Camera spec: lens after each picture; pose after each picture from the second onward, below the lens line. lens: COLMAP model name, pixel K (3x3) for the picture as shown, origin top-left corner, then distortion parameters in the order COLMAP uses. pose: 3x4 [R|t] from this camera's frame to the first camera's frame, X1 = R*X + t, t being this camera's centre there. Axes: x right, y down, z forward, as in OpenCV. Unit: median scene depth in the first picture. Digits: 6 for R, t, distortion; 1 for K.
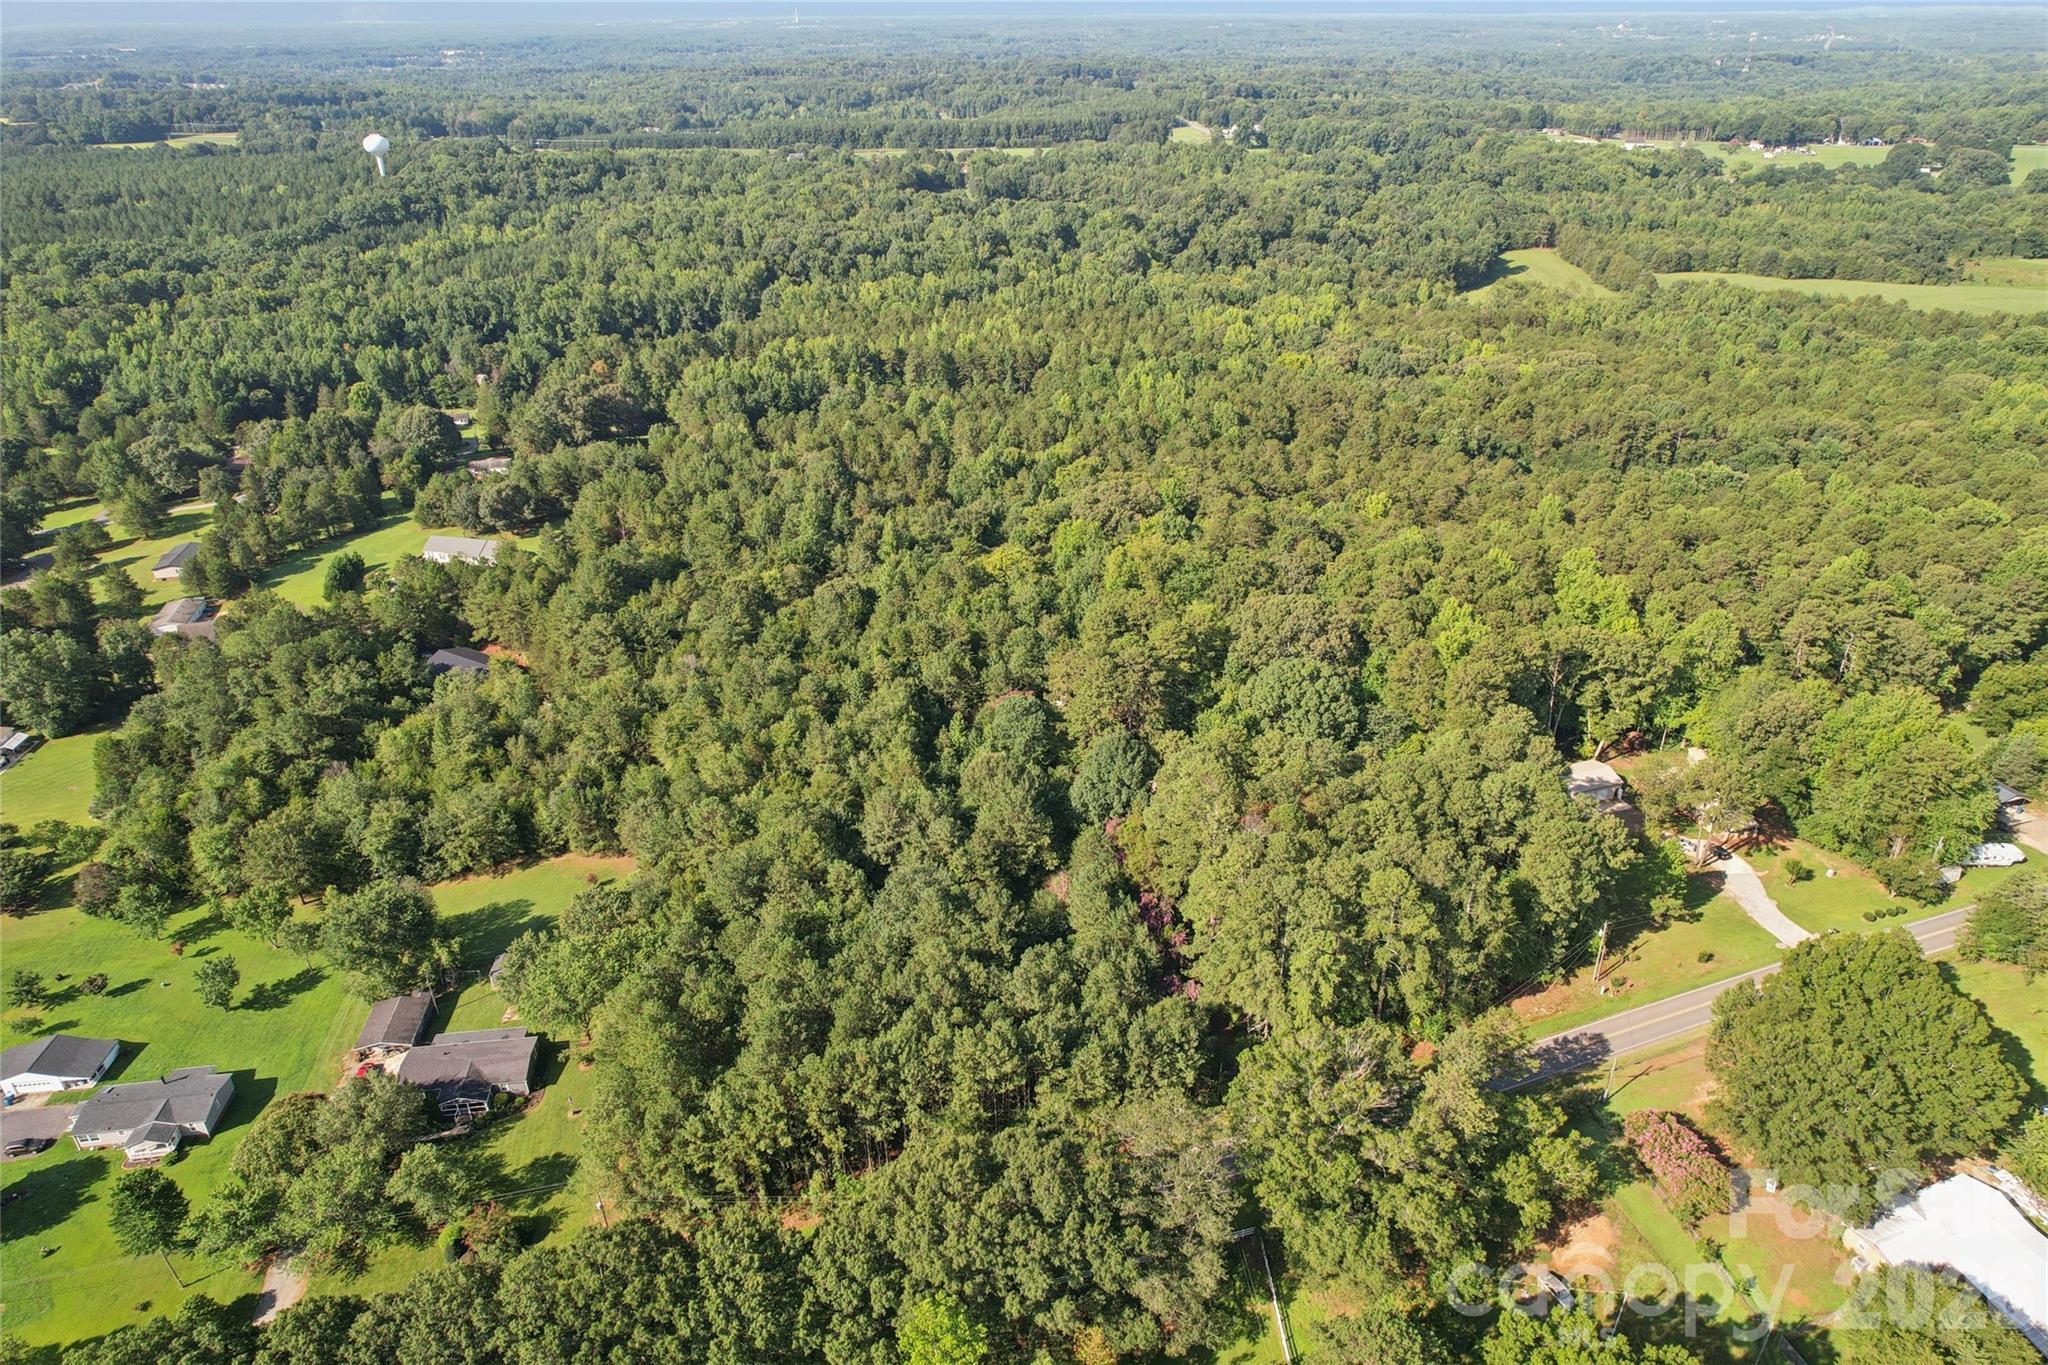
lens RADIAL K [[1303.4, 0, 1042.8], [0, 1303.4, 679.9], [0, 0, 1]] dist [-0.086441, 0.079256]
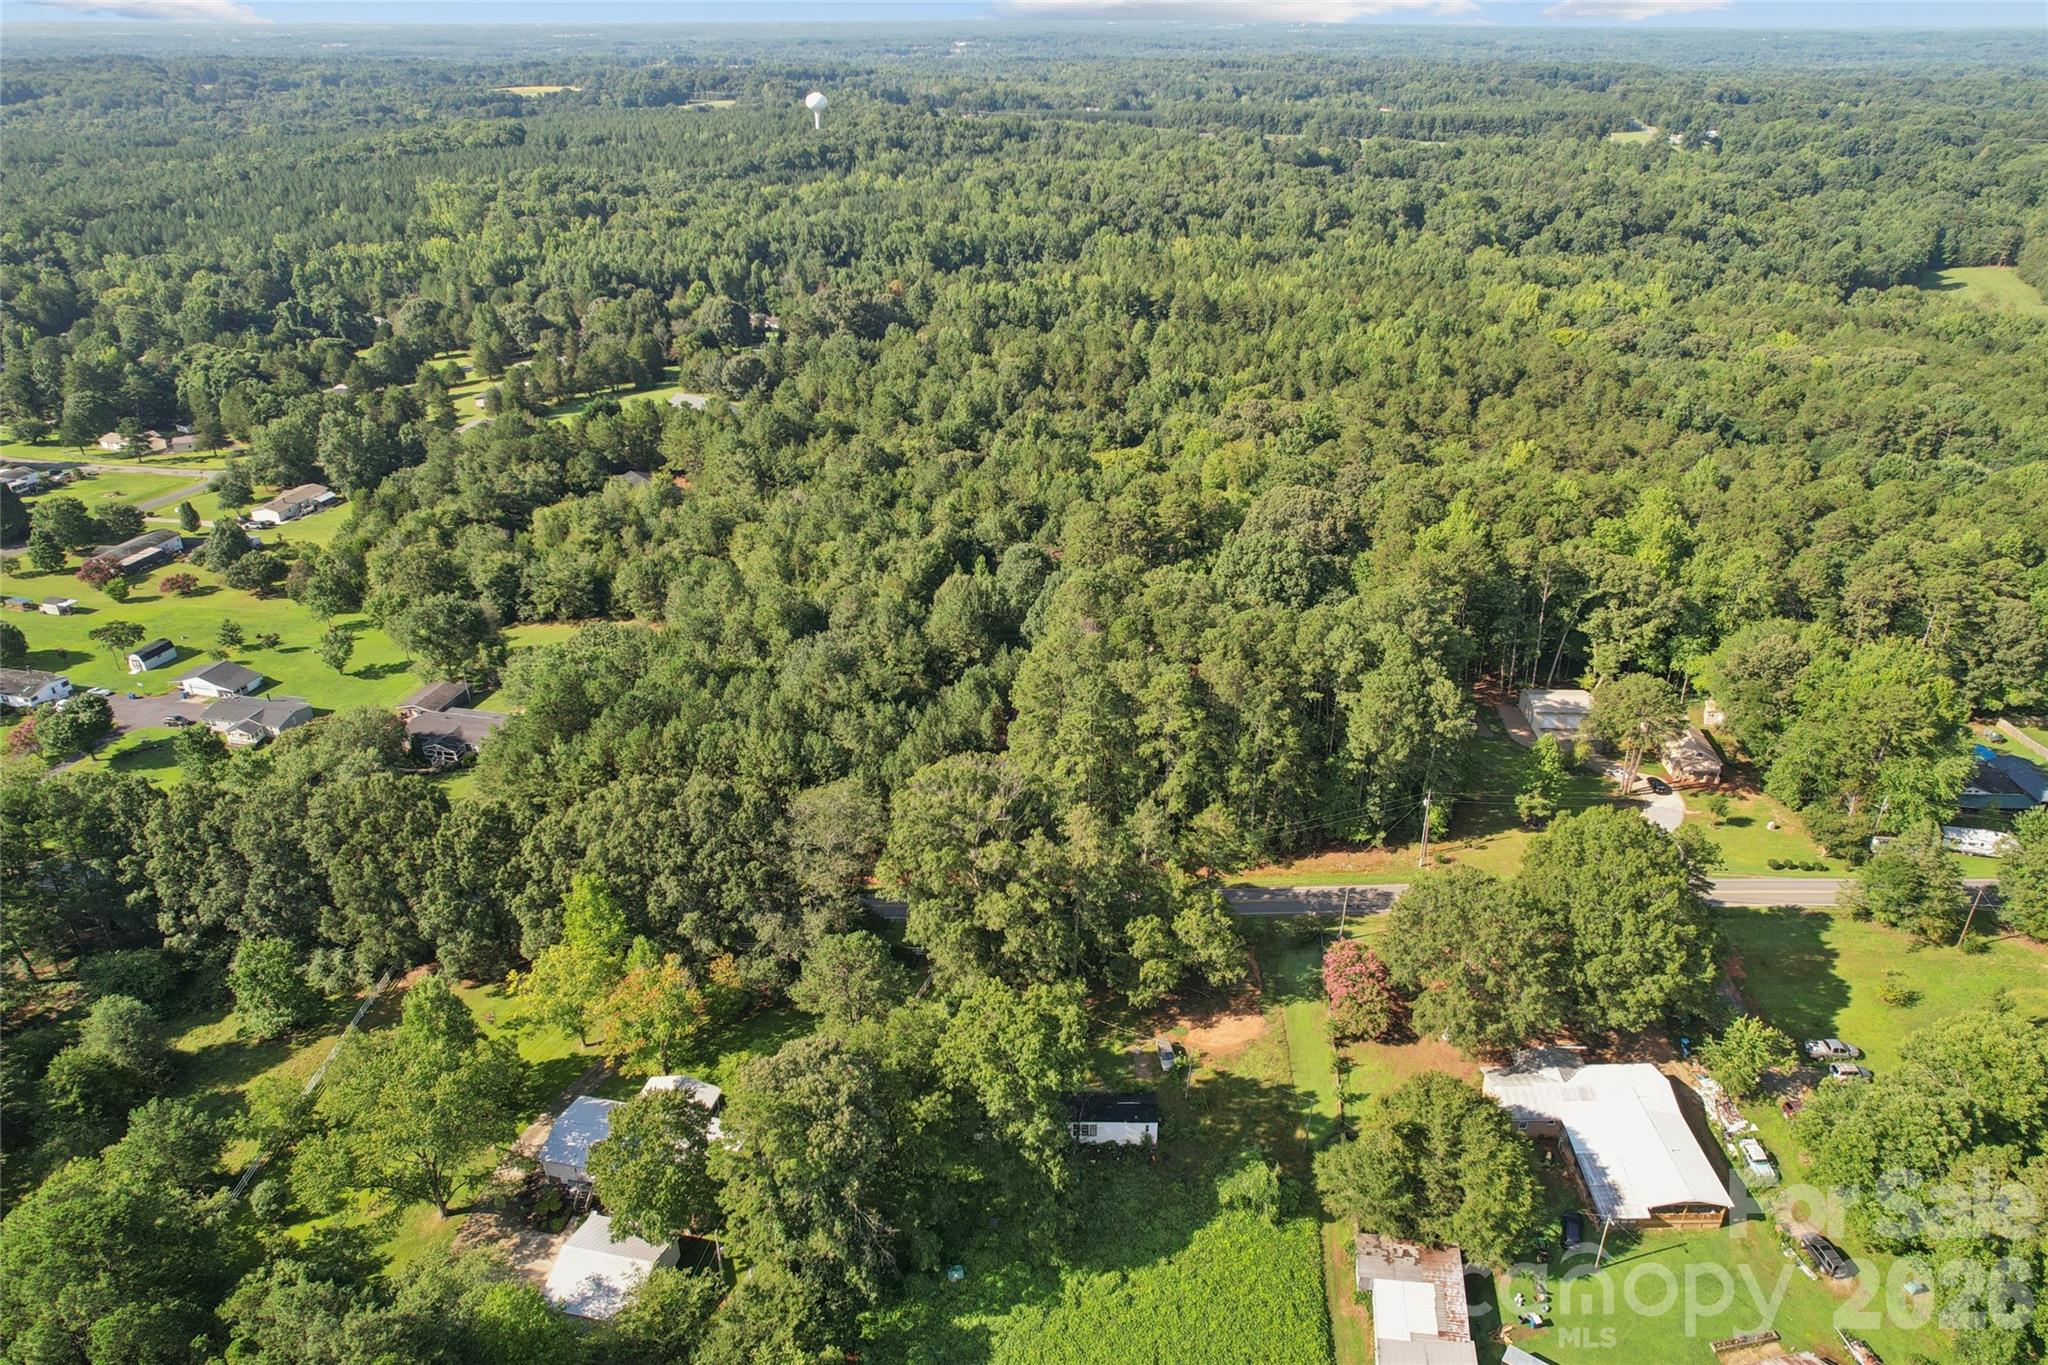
lens RADIAL K [[1335.3, 0, 1042.1], [0, 1335.3, 677.5], [0, 0, 1]] dist [-0.086528, 0.079590]
pose [[0.940121, 0.161598, -0.300096, 0.296521], [-0.165847, 0.986085, 0.011439, 0.092978], [0.297769, 0.039016, 0.953840, -0.033528]]
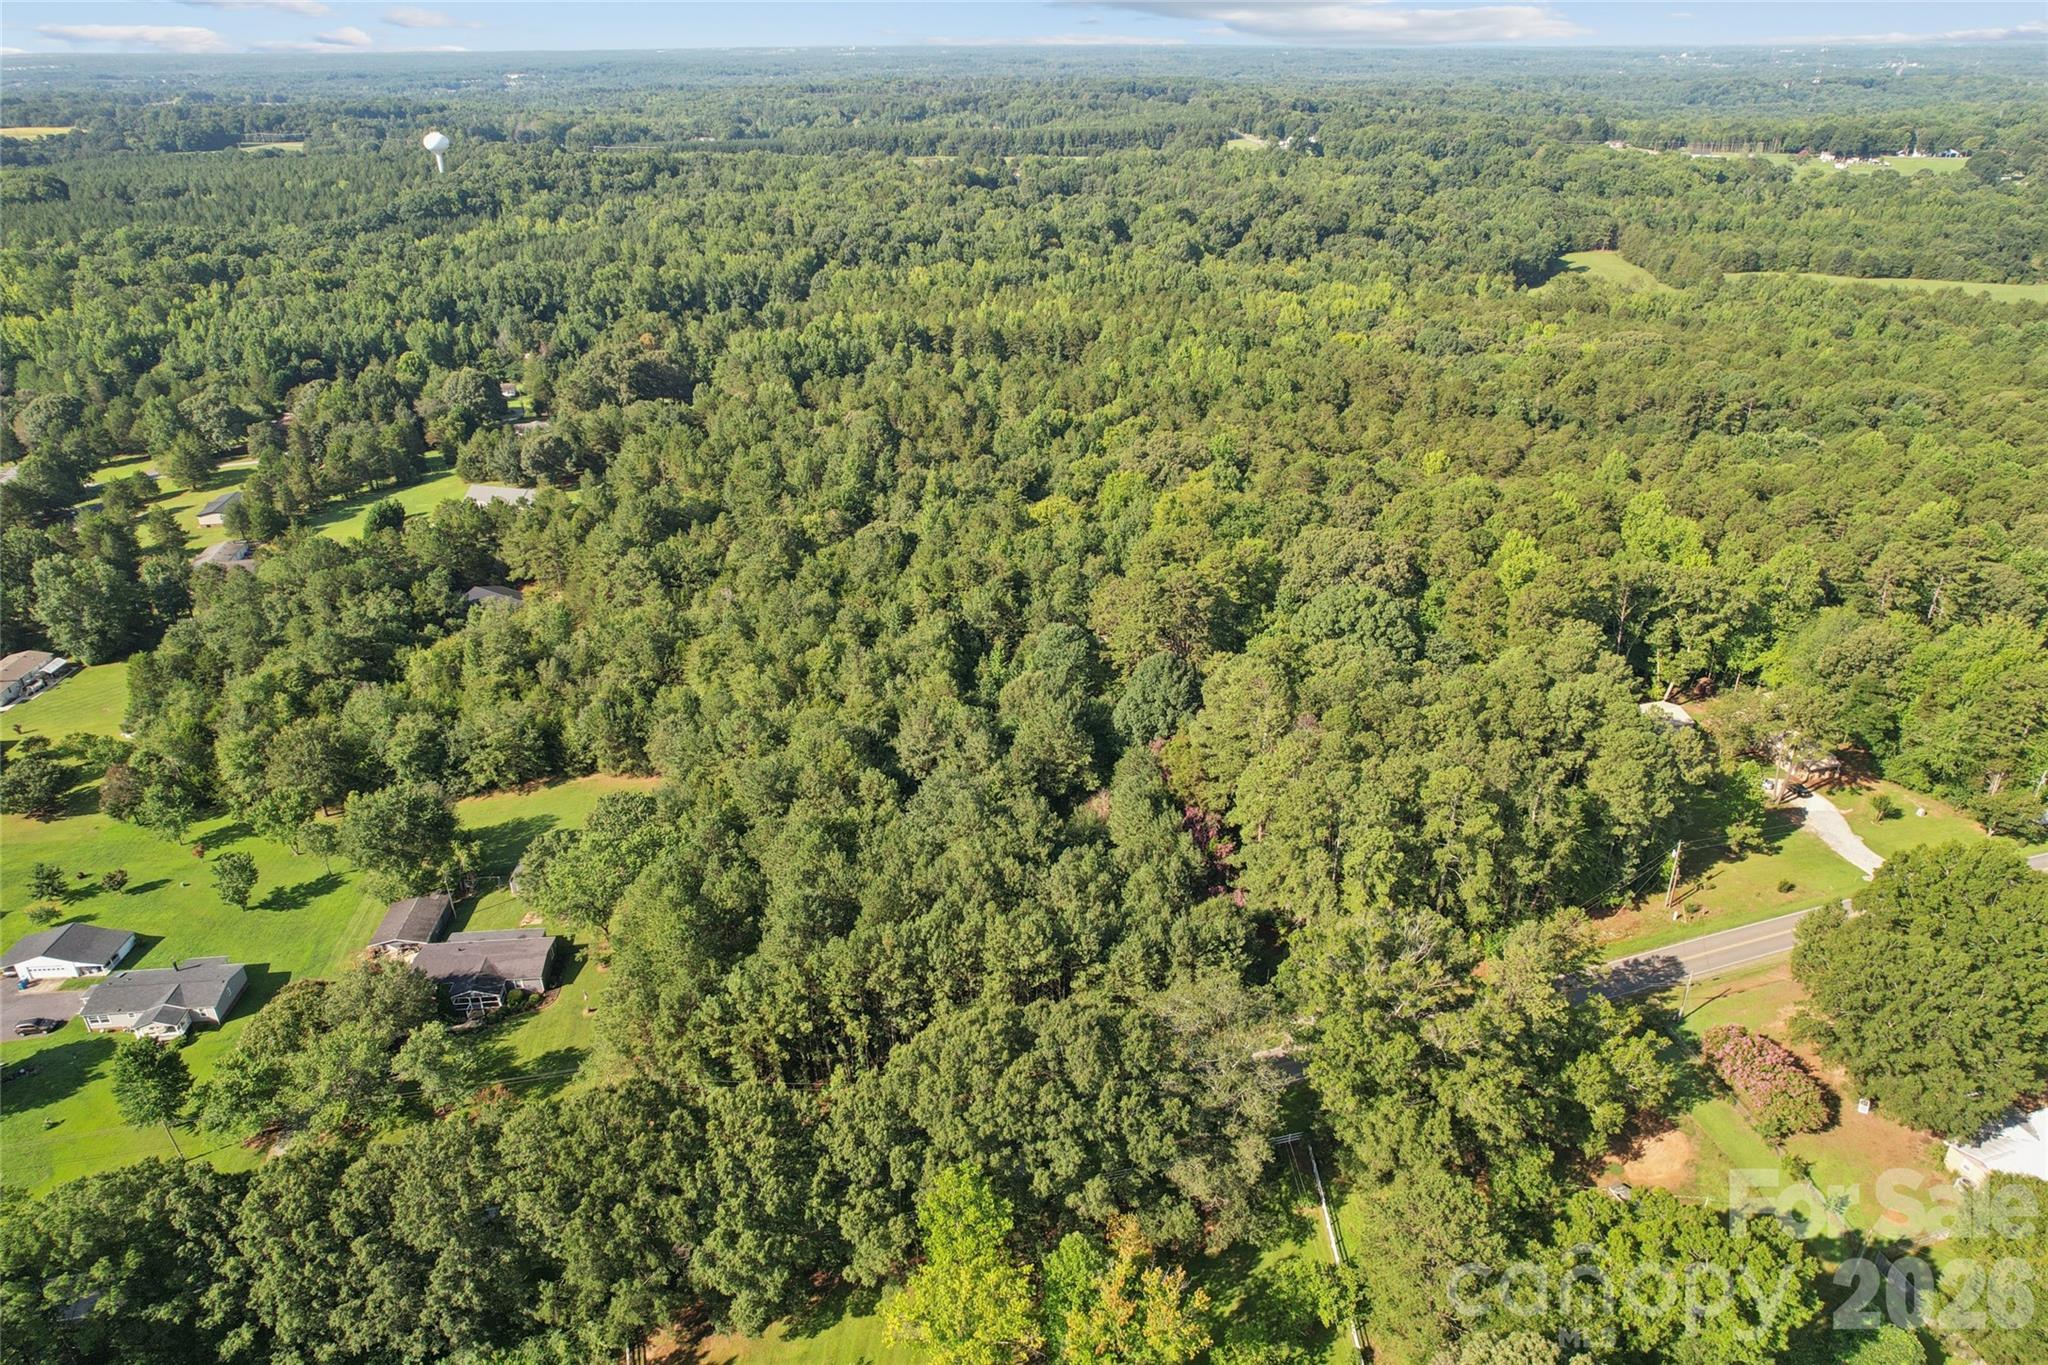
lens RADIAL K [[1314.0, 0, 1041.6], [0, 1314.0, 681.3], [0, 0, 1]] dist [-0.090253, 0.084987]
pose [[0.999223, 0.019108, -0.034476, 0.000869], [-0.019813, 0.999599, -0.020222, 0.065513], [0.034076, 0.020889, 0.999201, 0.023264]]
